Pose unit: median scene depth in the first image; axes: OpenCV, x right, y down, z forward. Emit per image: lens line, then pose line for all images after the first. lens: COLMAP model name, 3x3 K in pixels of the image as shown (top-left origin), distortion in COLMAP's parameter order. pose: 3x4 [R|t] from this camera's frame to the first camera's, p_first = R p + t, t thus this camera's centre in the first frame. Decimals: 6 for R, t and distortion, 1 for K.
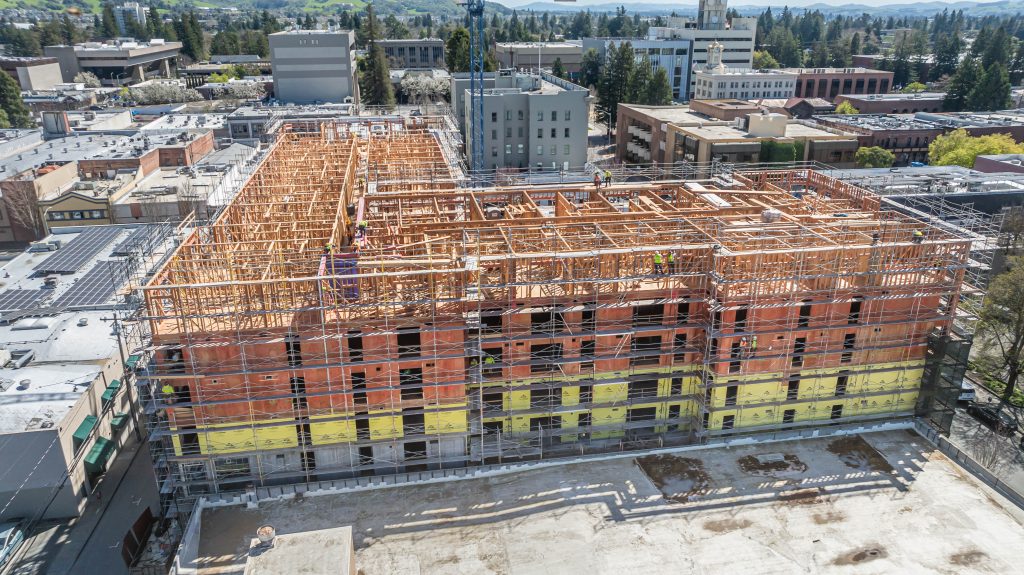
lens RADIAL K [[714.2, 0, 512.0], [0, 714.2, 287.5], [0, 0, 1]] dist [-0.008733, 0.000522]
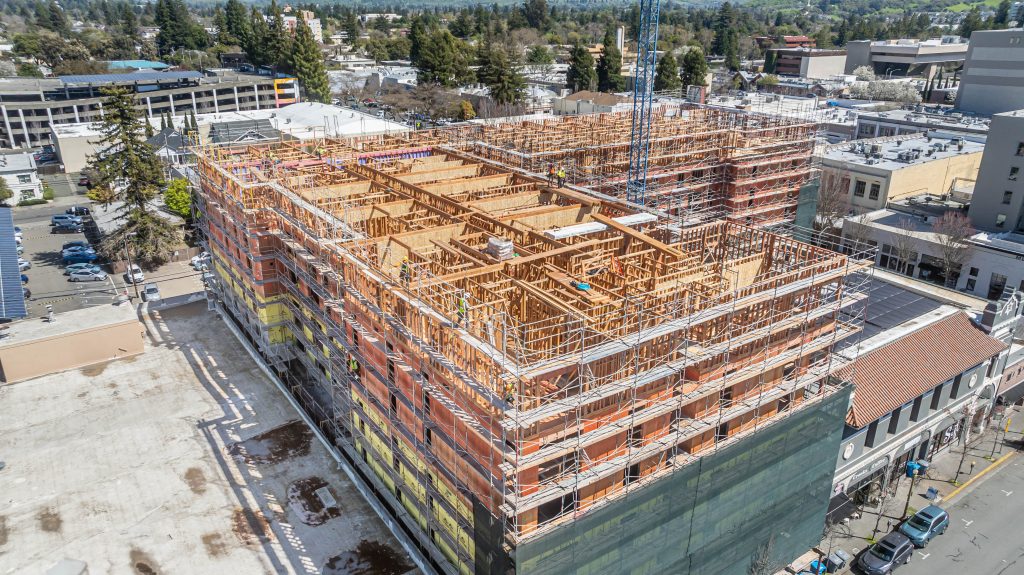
lens RADIAL K [[714.2, 0, 512.0], [0, 714.2, 287.5], [0, 0, 1]] dist [-0.008733, 0.000522]
pose [[0.418772, 0.328491, -0.846595, 1.183014], [-0.331453, 0.923252, 0.194281, -0.245073], [0.845440, 0.199247, 0.495511, 0.784836]]
